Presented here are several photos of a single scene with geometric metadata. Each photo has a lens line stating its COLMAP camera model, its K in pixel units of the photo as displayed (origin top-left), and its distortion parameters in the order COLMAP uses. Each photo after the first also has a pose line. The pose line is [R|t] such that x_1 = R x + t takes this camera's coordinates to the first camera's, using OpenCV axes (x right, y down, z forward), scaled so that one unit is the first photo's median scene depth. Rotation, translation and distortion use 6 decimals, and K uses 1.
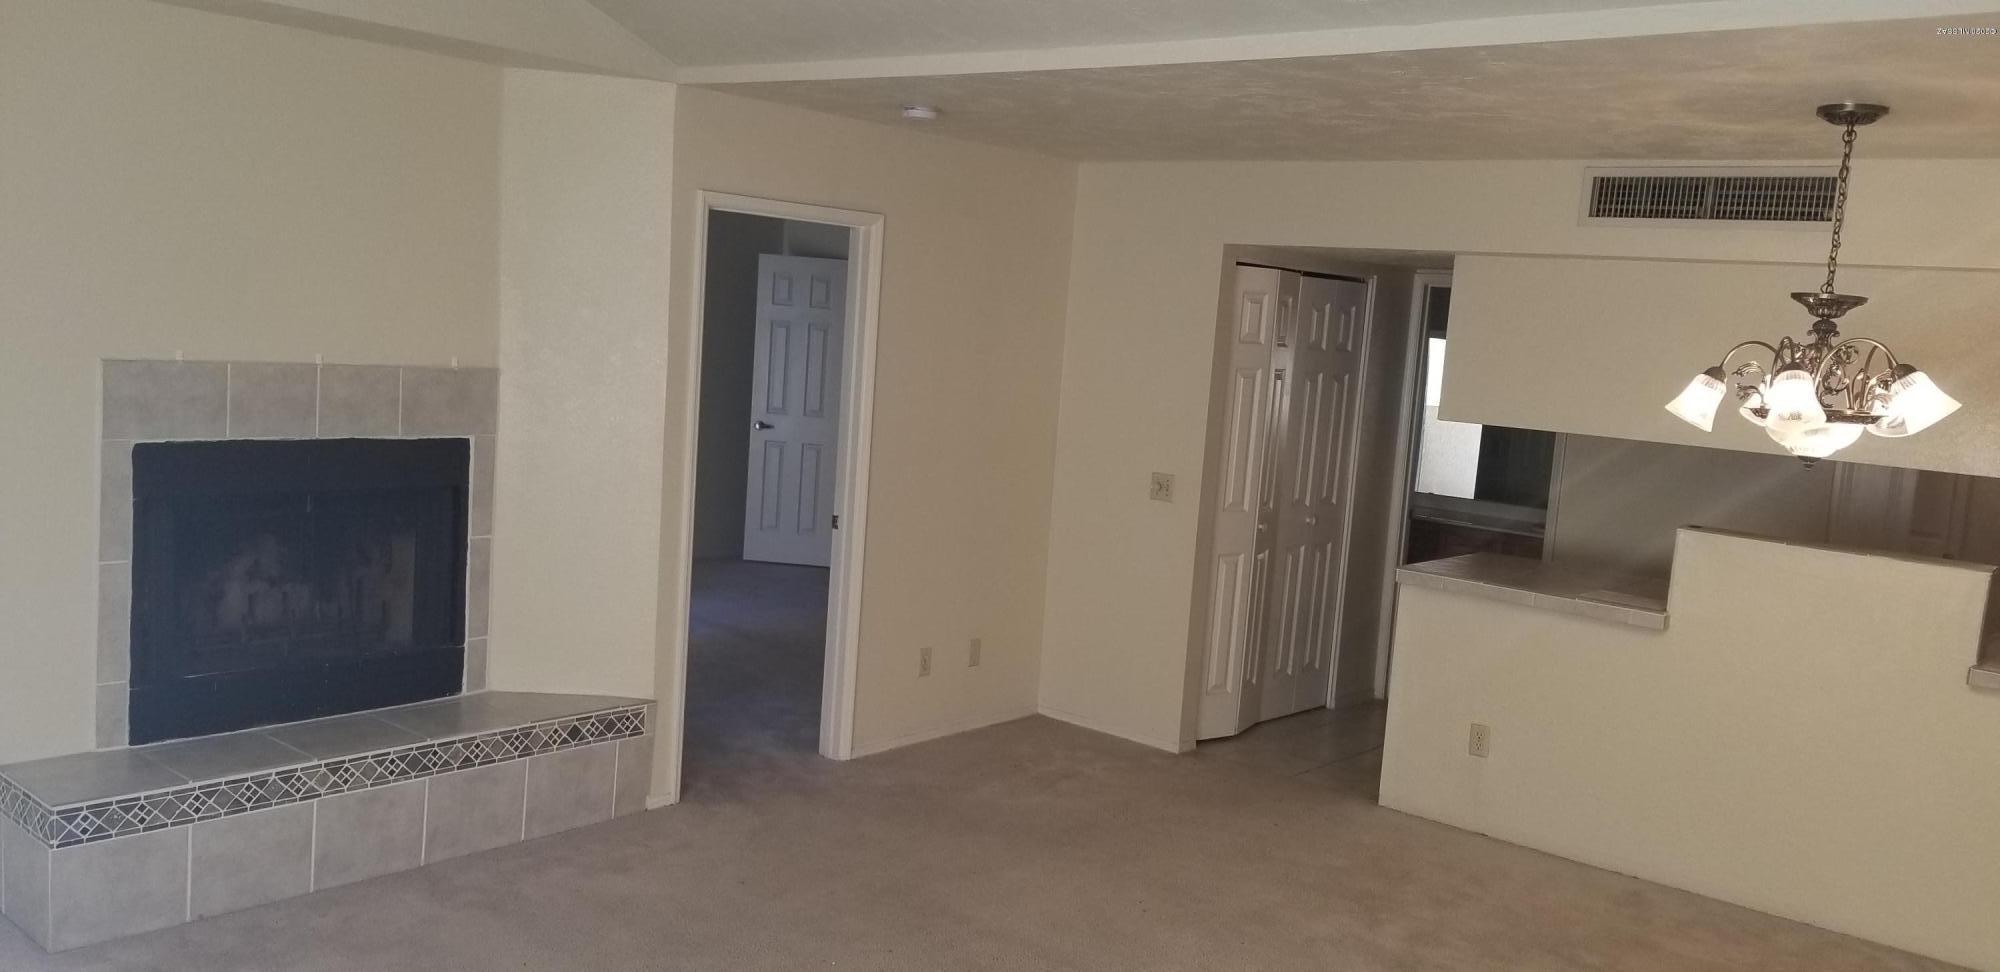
lens RADIAL K [[1561.2, 0, 990.2], [0, 1561.2, 486.0], [0, 0, 1]] dist [0.016951, -0.004955]
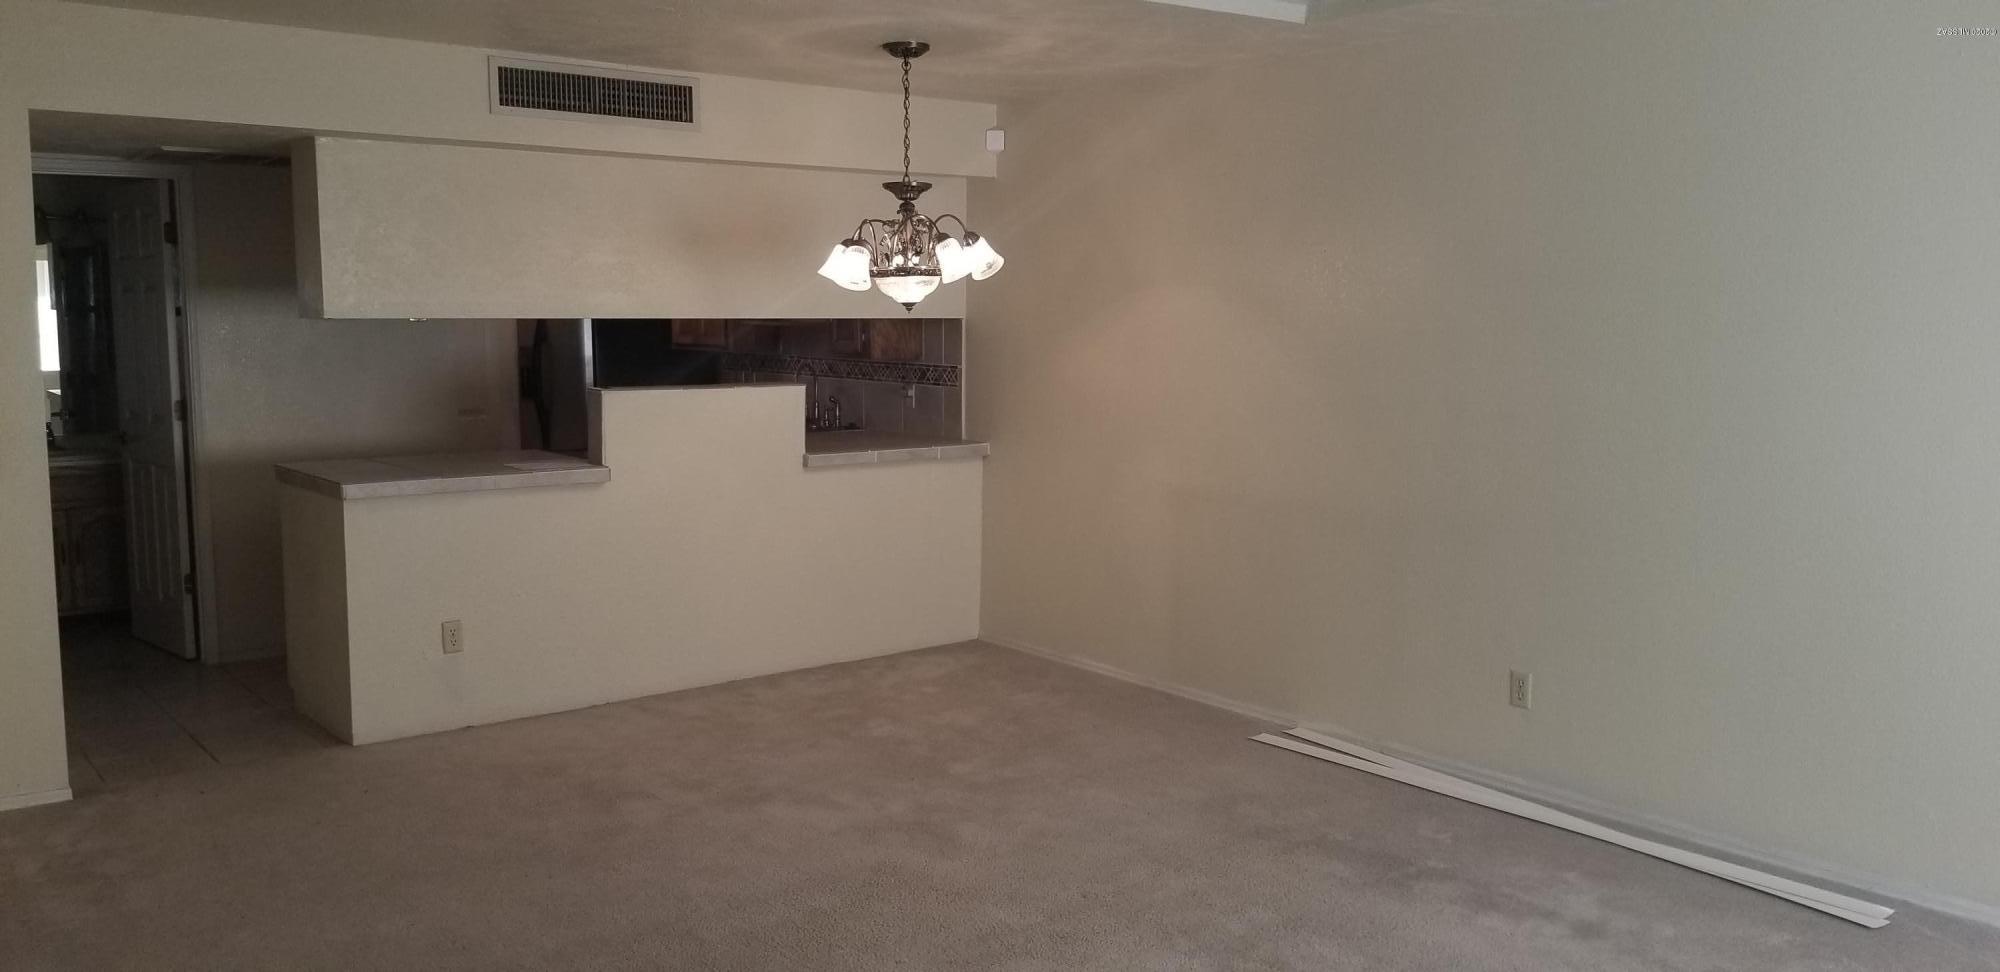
lens RADIAL K [[1561.2, 0, 991.1], [0, 1561.2, 478.6], [0, 0, 1]] dist [0.016951, -0.004955]
pose [[0.180018, -0.176224, 0.967749, -0.641967], [0.115374, 0.980814, 0.157142, -0.058431], [-0.976874, 0.083365, 0.196896, 0.532135]]
